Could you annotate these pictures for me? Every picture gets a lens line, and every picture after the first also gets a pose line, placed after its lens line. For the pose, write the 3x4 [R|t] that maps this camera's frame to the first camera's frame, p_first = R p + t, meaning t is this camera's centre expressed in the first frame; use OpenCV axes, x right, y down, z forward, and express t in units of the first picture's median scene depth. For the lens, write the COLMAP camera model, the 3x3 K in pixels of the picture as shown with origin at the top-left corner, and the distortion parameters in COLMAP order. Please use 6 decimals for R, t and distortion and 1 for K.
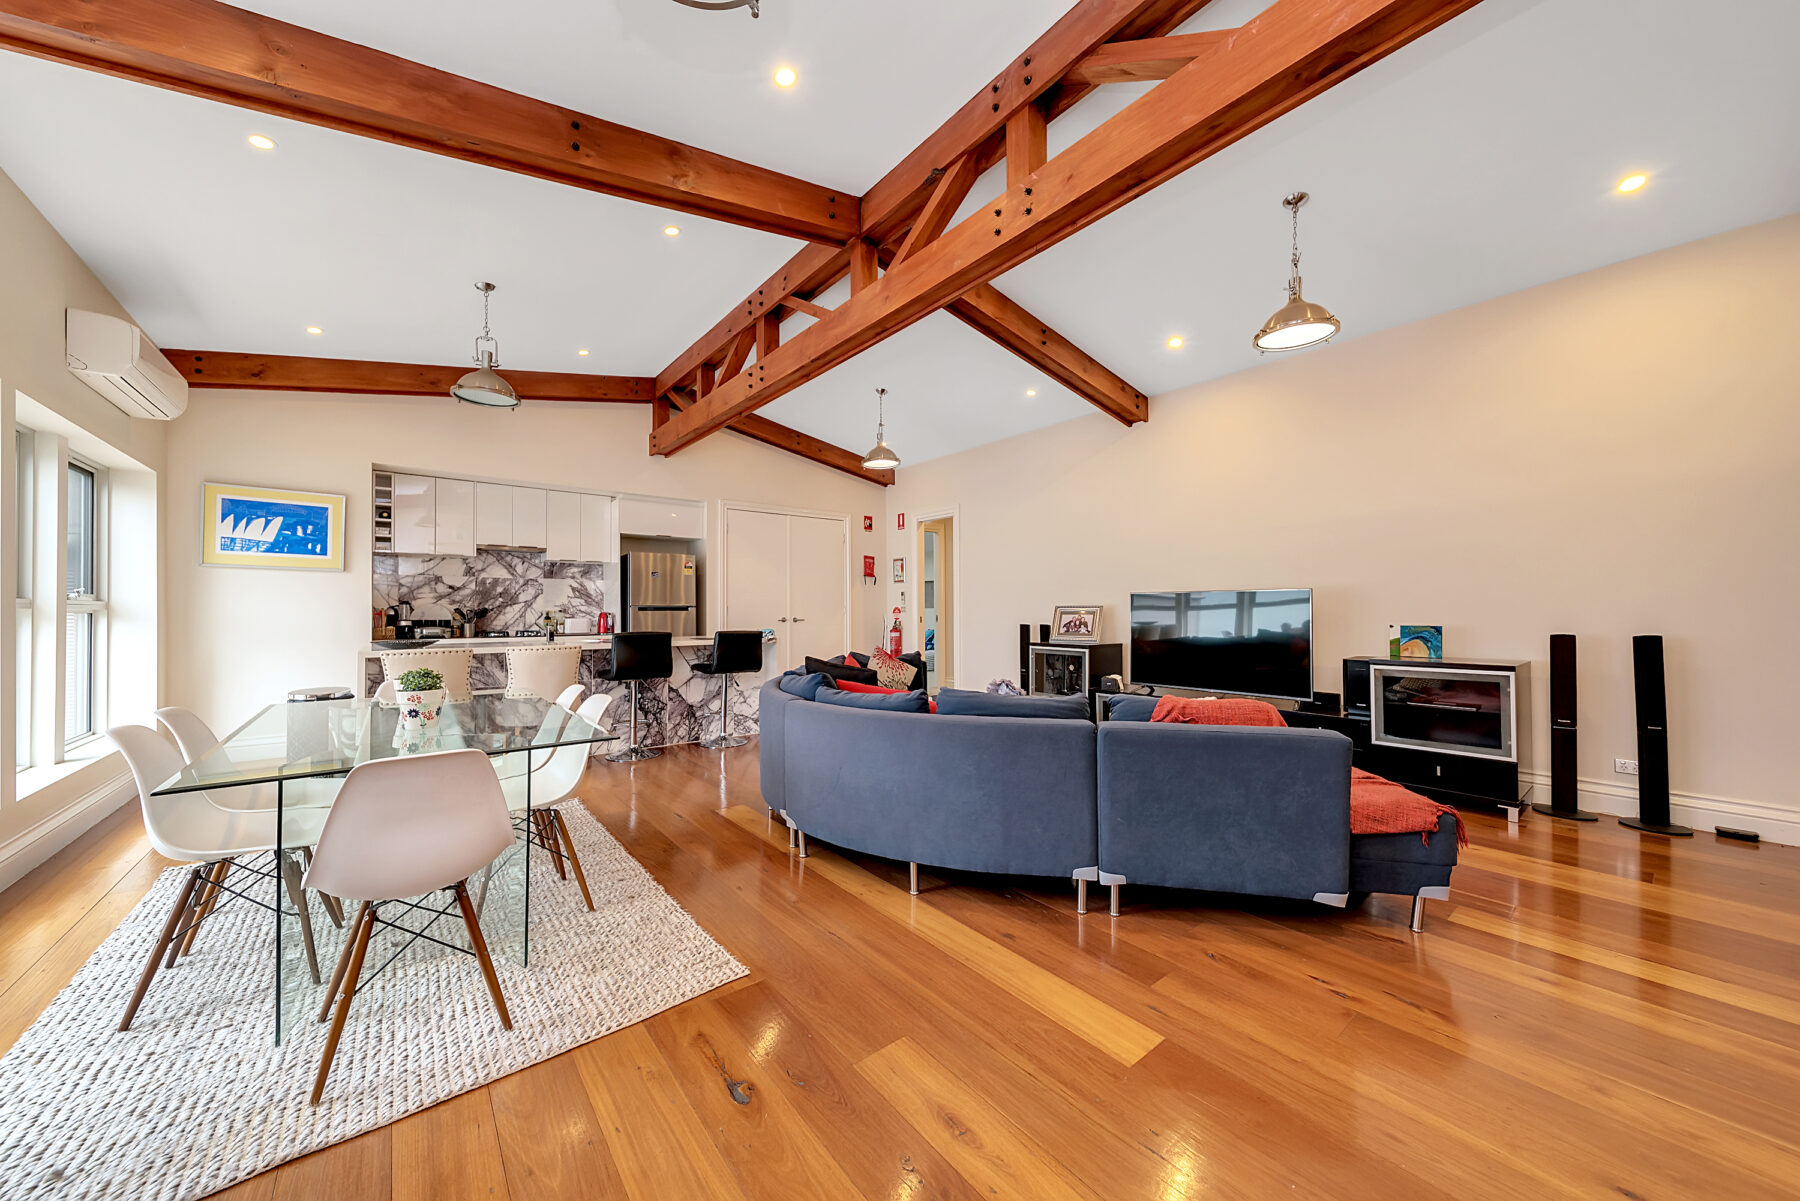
lens RADIAL K [[622.9, 0, 894.1], [0, 622.9, 602.2], [0, 0, 1]] dist [0.000286, -0.000046]
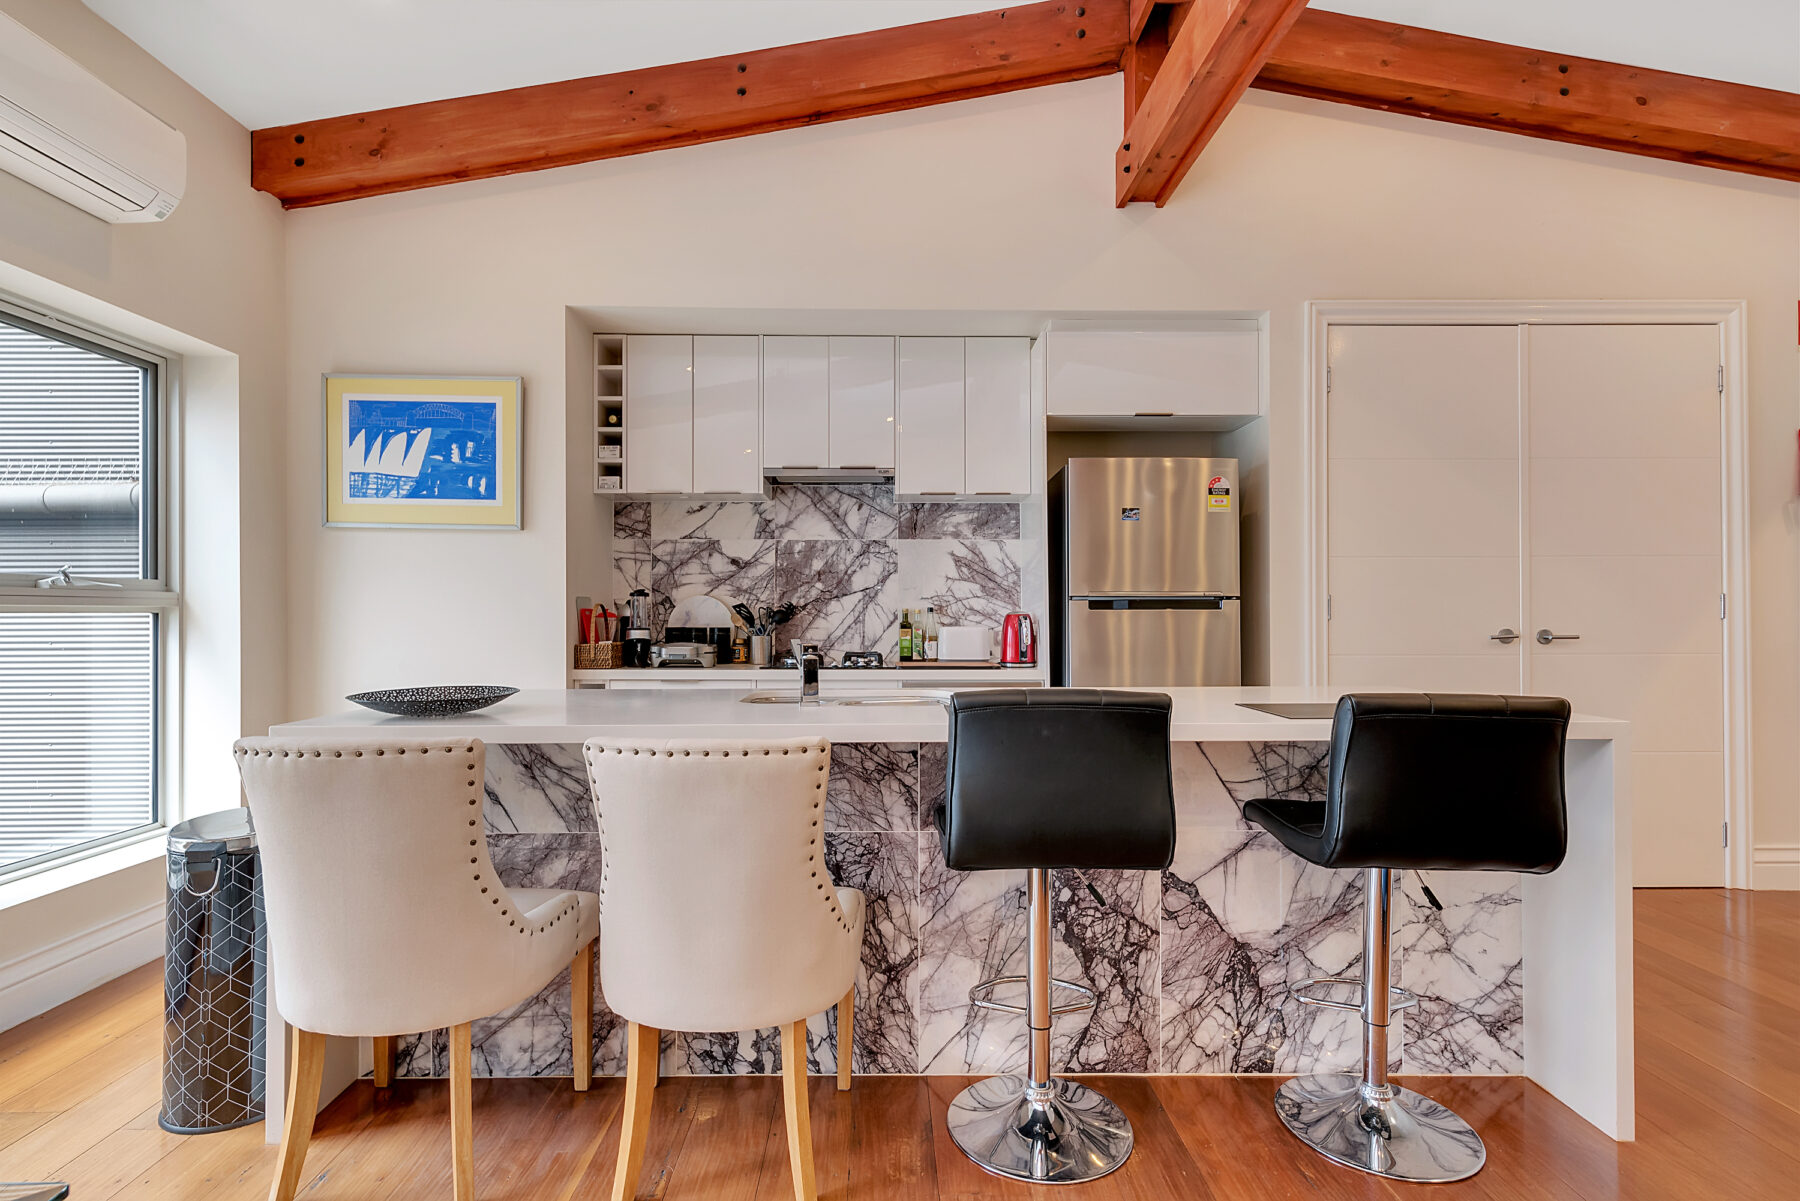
lens RADIAL K [[870.3, 0, 888.4], [0, 870.3, 606.7], [0, 0, 1]] dist [0.018961, 0.000041]
pose [[0.785764, -0.001149, -0.618525, -0.202989], [0.007813, 0.999937, 0.008068, 0.007804], [0.618477, -0.011172, 0.785723, 0.580606]]
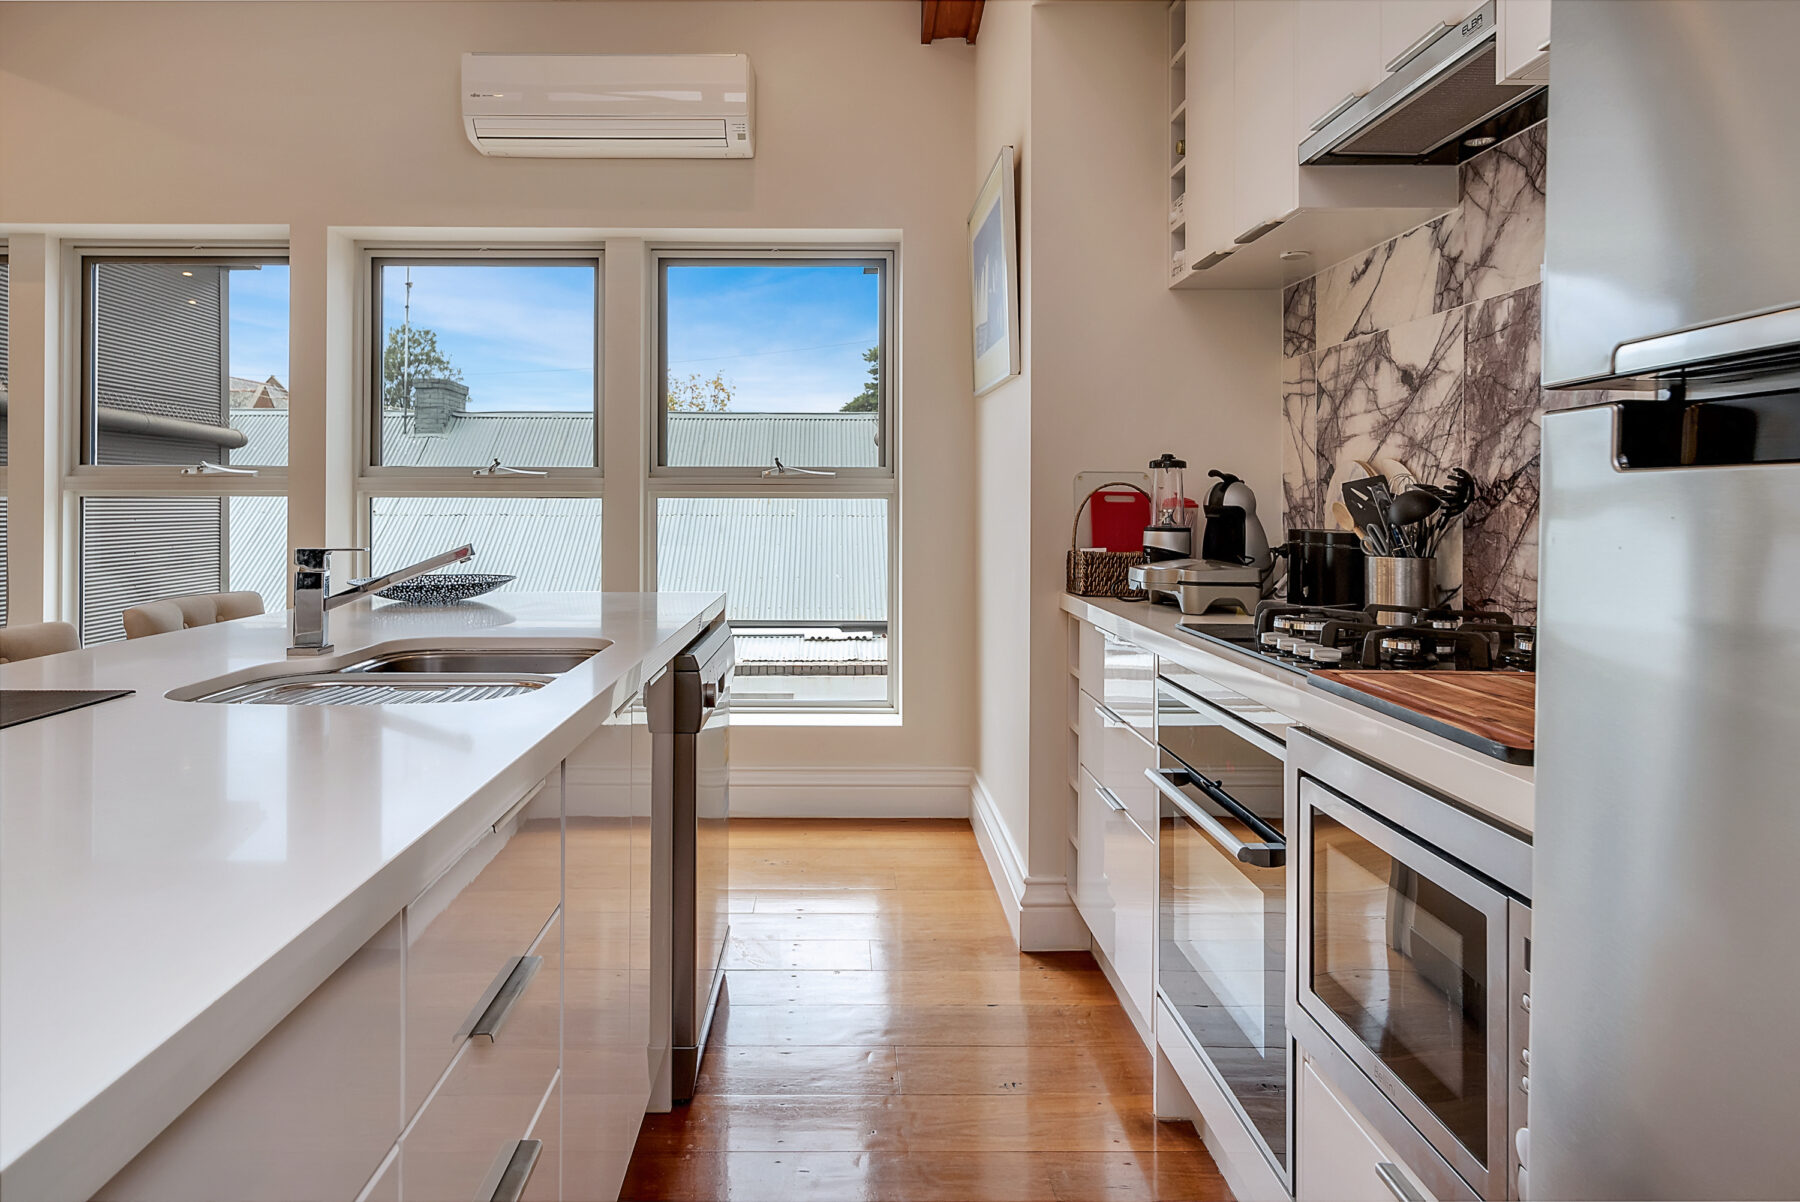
lens RADIAL K [[1093.3, 0, 813.0], [0, 1093.3, 507.6], [0, 0, 1]] dist [0.003075, 0.000284]
pose [[-0.625813, -0.002032, -0.779970, -0.334334], [0.001123, 0.999993, -0.003507, 0.022449], [0.779972, -0.003071, -0.625807, 1.177076]]
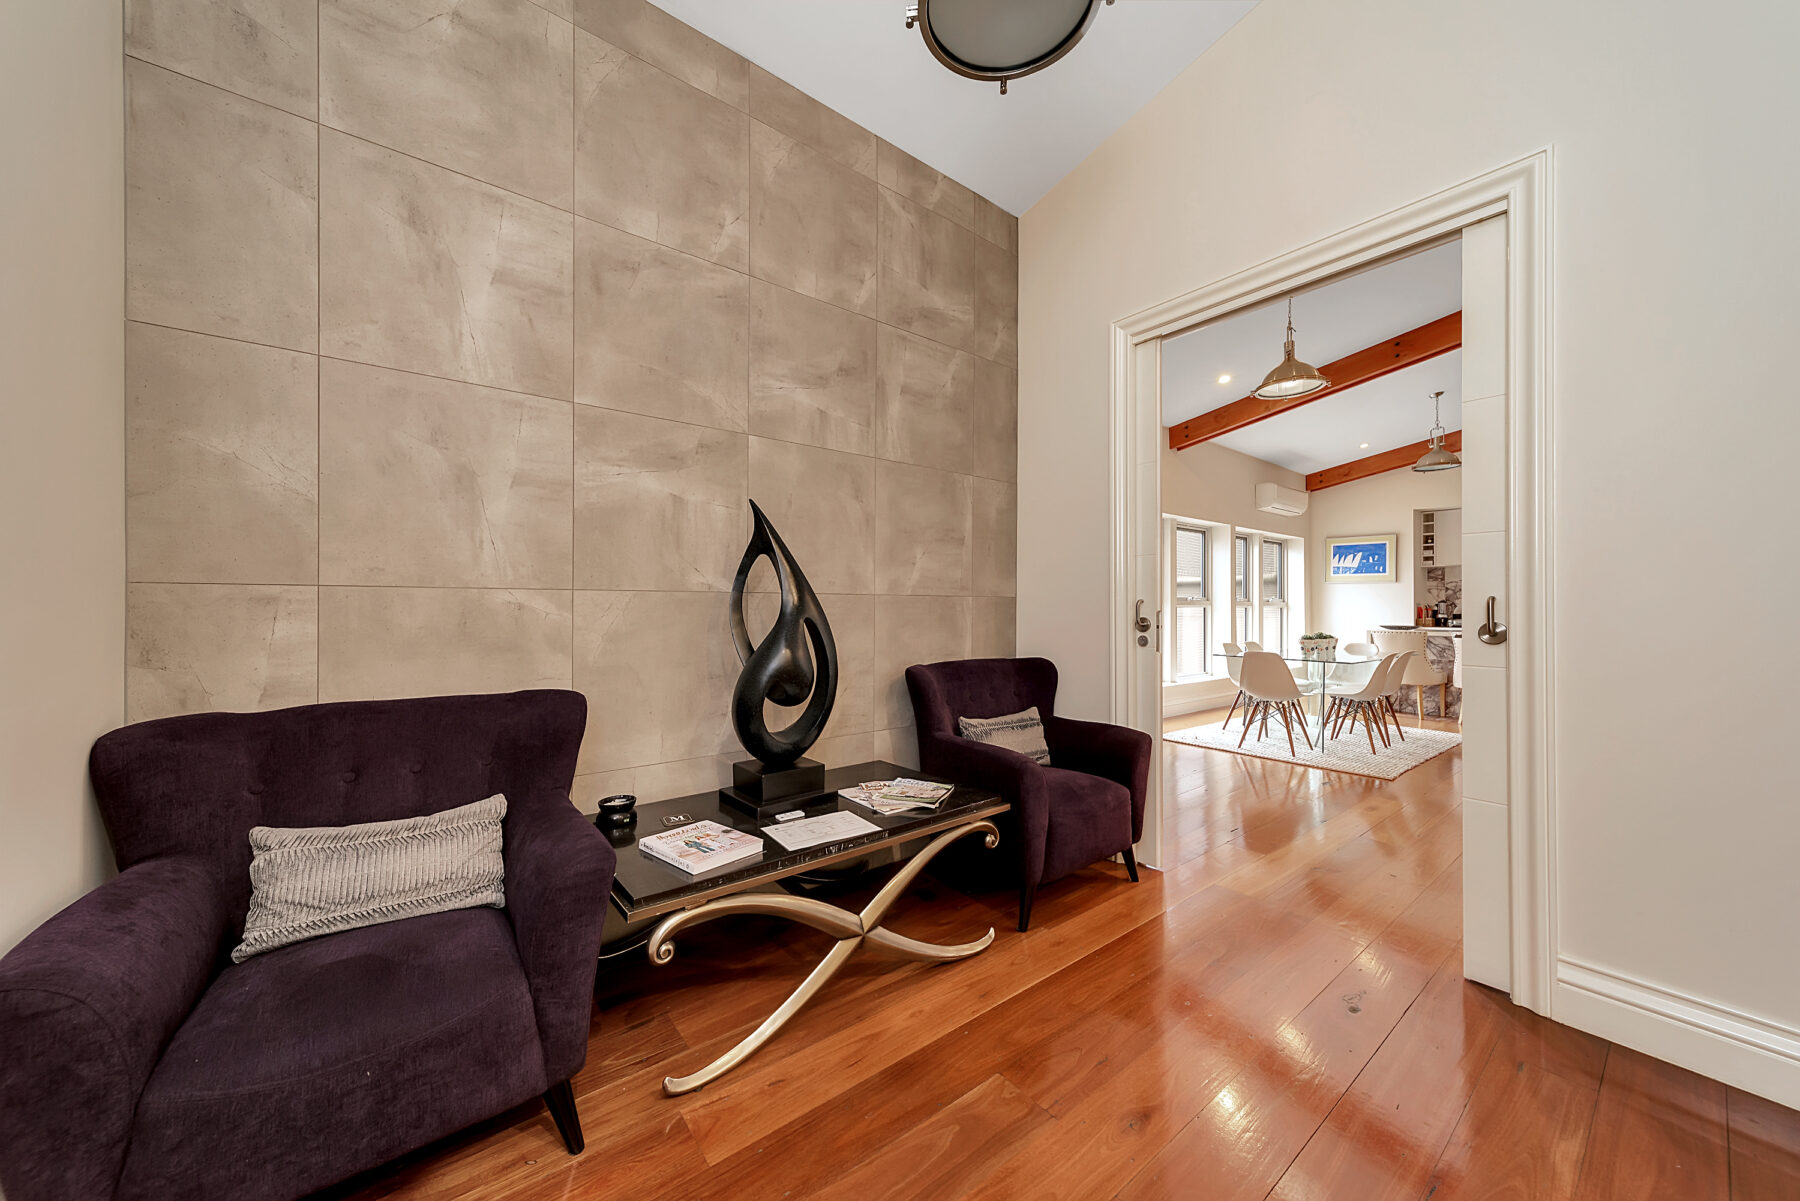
lens RADIAL K [[622.9, 0, 891.4], [0, 622.9, 605.2], [0, 0, 1]] dist [0.000286, -0.000046]
pose [[-0.028046, -0.003426, -0.999601, 0.670824], [0.009505, 0.999948, -0.003694, 0.002252], [0.999561, -0.009605, -0.028012, -0.214986]]
